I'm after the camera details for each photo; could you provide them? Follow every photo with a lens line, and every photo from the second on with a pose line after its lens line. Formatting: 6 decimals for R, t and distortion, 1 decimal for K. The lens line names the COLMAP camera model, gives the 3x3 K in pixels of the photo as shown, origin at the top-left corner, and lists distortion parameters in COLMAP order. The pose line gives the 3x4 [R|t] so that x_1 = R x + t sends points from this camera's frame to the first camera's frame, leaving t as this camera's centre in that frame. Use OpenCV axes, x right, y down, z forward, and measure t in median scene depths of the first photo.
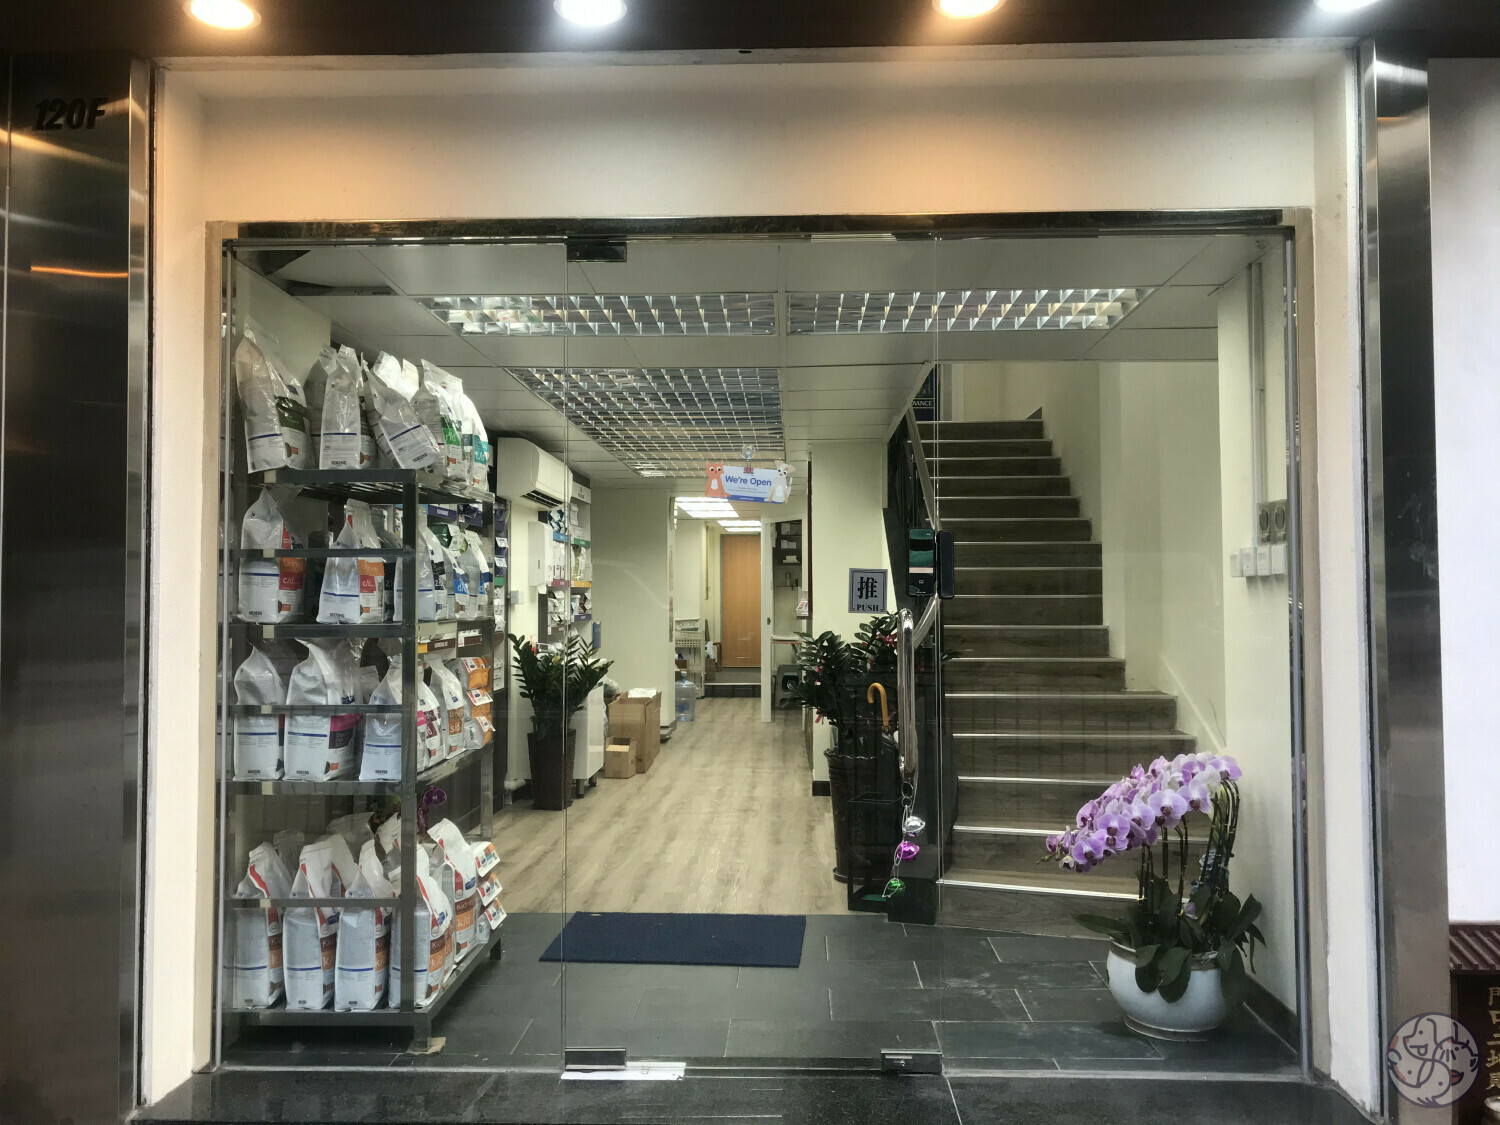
lens RADIAL K [[1233.0, 0, 750.0], [0, 1233.0, 562.5], [0, 0, 1]] dist [0.052458, -0.091962]
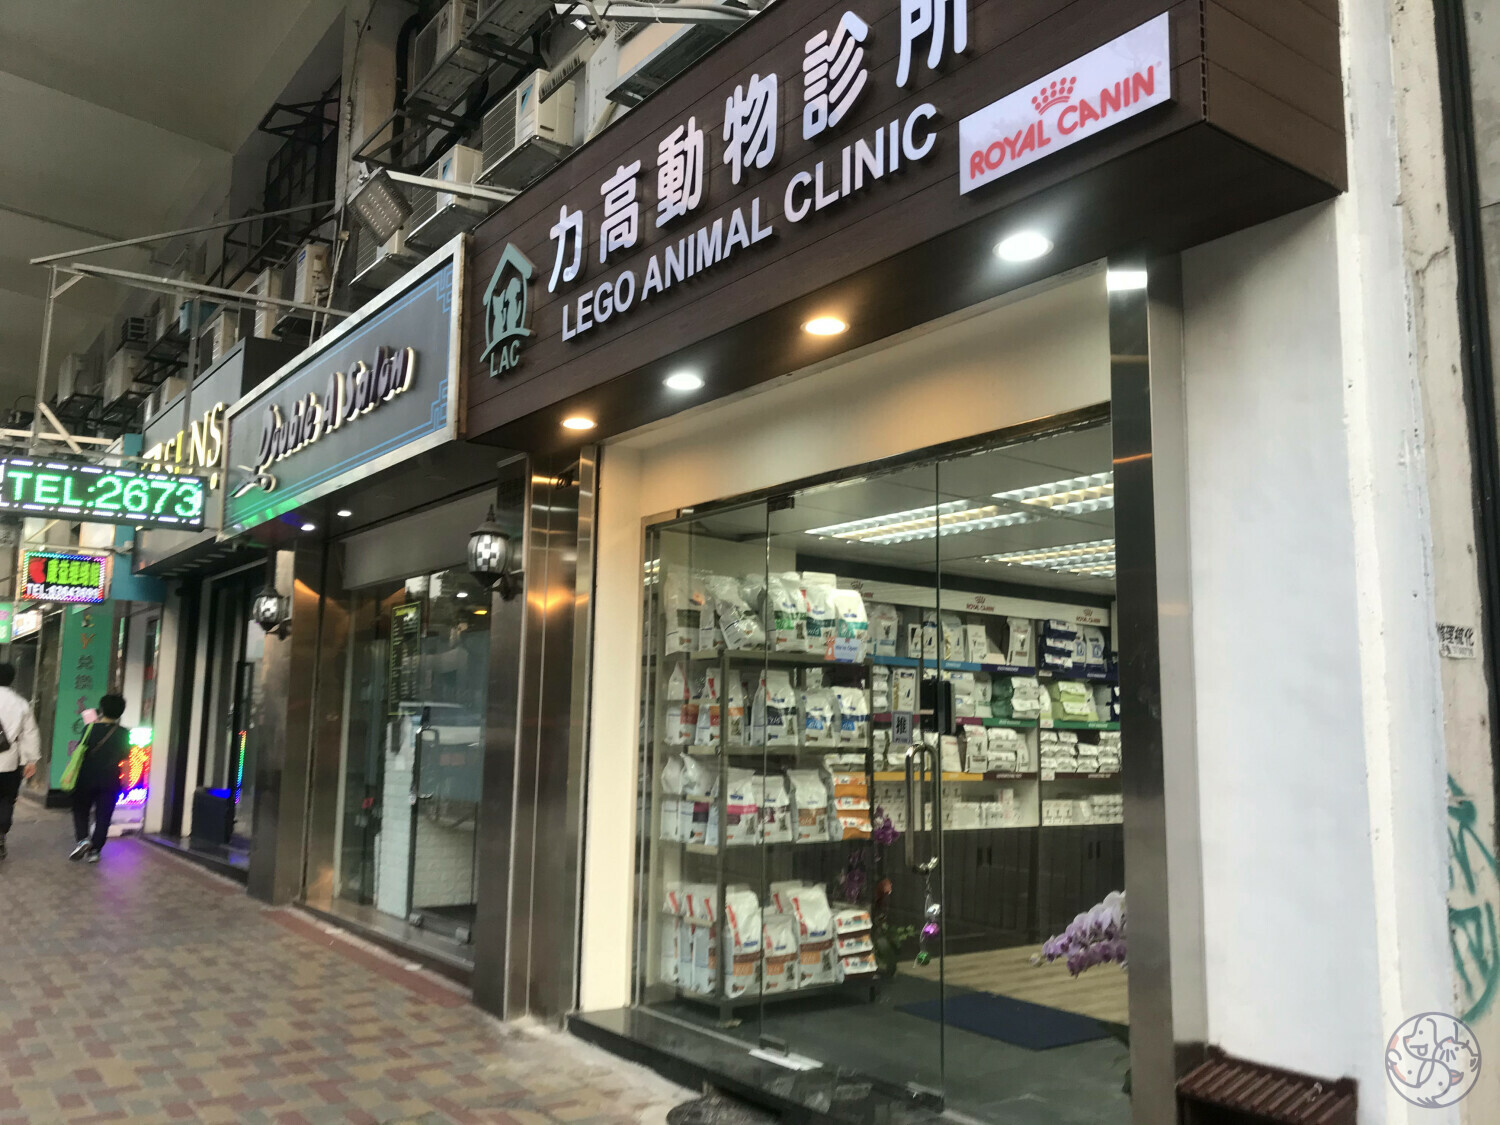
lens RADIAL K [[1233.0, 0, 750.0], [0, 1233.0, 562.5], [0, 0, 1]] dist [0.052458, -0.091962]
pose [[0.626300, -0.095979, -0.773652, 0.997581], [0.004889, 0.992856, -0.119215, 0.004372], [0.779567, 0.070882, 0.622295, 0.020048]]
